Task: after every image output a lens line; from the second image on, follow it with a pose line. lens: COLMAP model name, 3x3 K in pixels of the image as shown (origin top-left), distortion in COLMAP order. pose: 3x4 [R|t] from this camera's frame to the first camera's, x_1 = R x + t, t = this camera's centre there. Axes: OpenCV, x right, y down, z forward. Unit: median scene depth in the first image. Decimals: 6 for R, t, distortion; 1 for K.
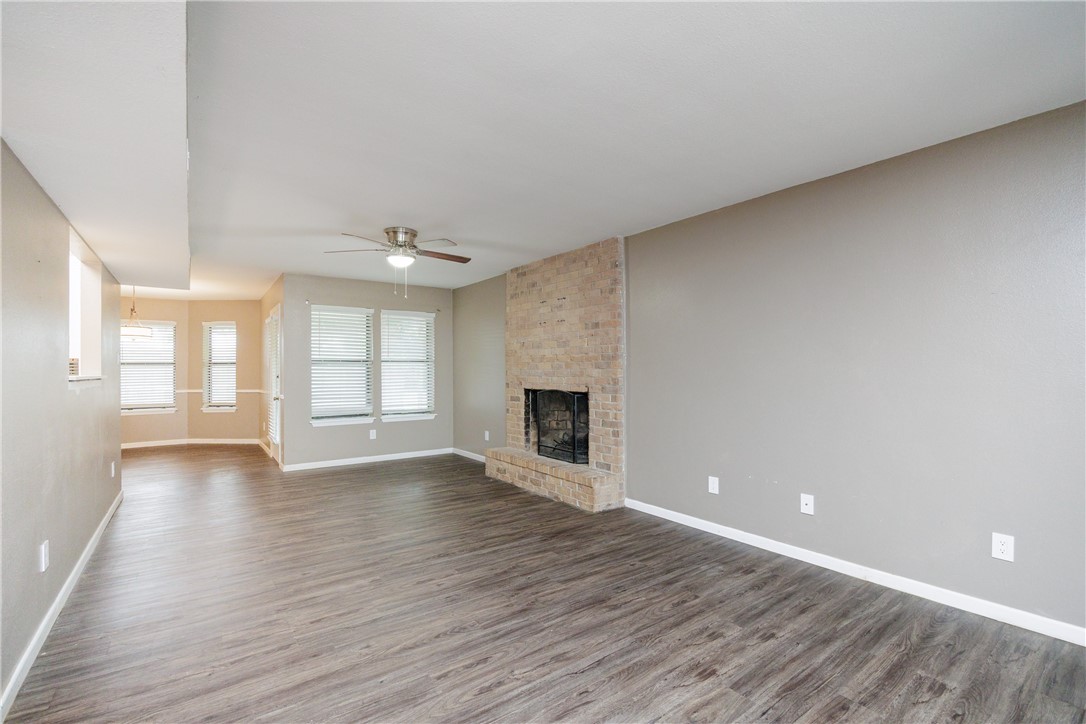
lens RADIAL K [[478.5, 0, 543.3], [0, 478.5, 368.1], [0, 0, 1]] dist [-0.021613, 0.002429]
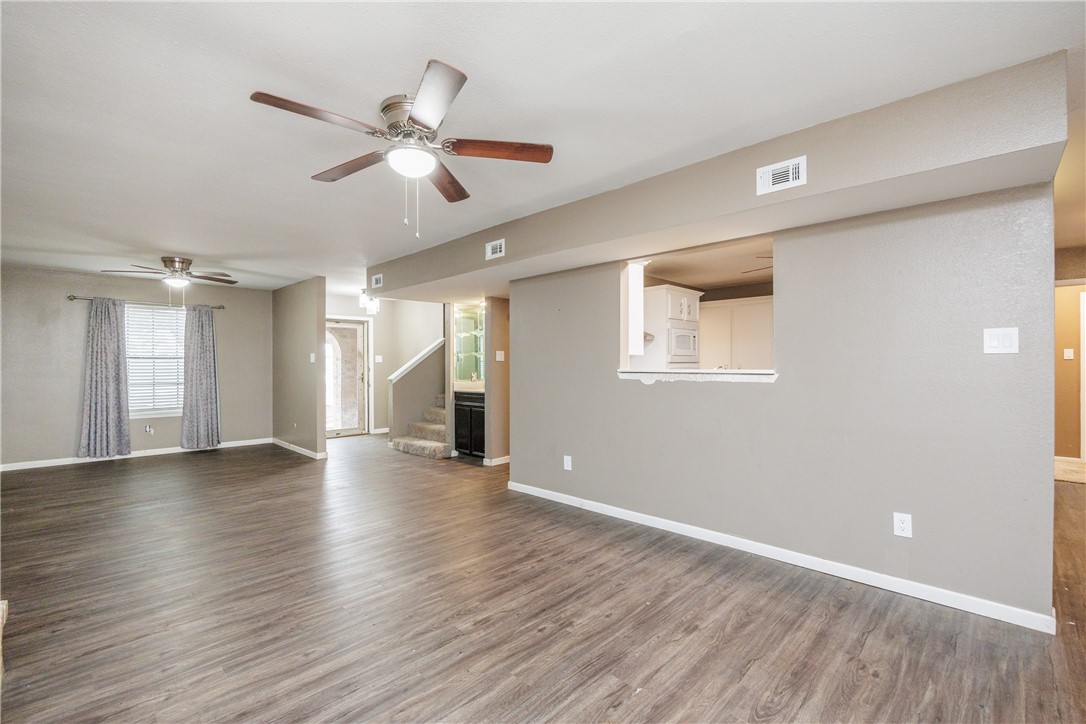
lens RADIAL K [[478.5, 0, 543.6], [0, 478.5, 367.3], [0, 0, 1]] dist [-0.021613, 0.002429]
pose [[-0.987928, 0.011353, -0.154499, -0.333505], [0.010192, 0.999914, 0.008305, -0.000205], [0.154579, 0.006630, -0.987958, 1.426429]]
